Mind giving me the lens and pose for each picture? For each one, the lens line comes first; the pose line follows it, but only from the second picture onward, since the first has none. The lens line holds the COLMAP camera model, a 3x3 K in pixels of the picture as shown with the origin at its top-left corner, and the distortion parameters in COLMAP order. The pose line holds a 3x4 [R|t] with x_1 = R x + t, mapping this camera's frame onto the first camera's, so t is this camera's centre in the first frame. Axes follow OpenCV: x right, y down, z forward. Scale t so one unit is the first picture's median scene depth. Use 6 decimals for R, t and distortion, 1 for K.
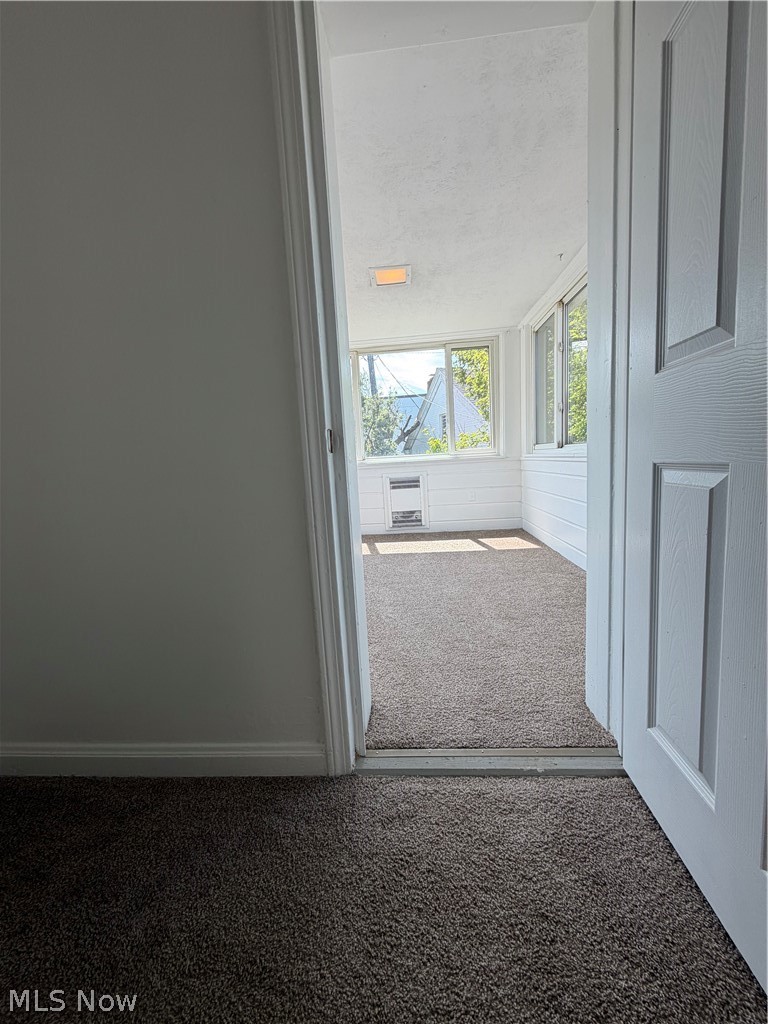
lens RADIAL K [[408.6, 0, 384.4], [0, 408.6, 509.1], [0, 0, 1]] dist [-0.000025, -0.000129]
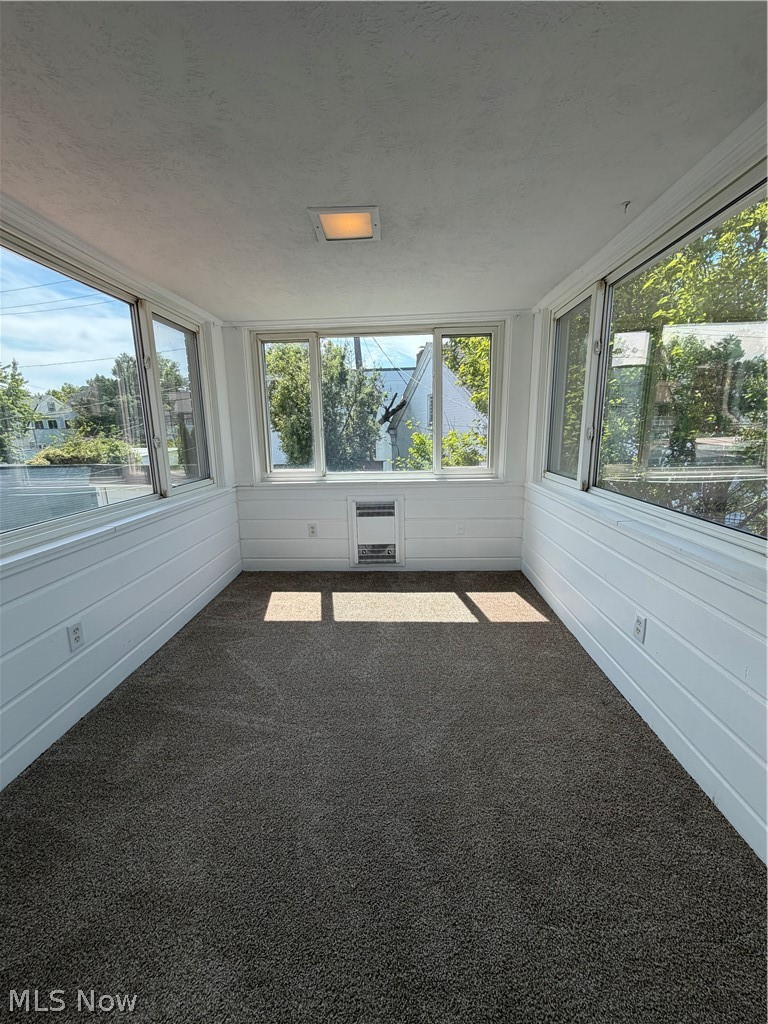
lens RADIAL K [[408.6, 0, 384.4], [0, 408.6, 509.1], [0, 0, 1]] dist [-0.000025, -0.000129]
pose [[0.998877, 0.029851, 0.036784, 0.038184], [-0.032415, 0.996936, 0.071185, -0.118596], [-0.034546, -0.072298, 0.996785, 0.221429]]
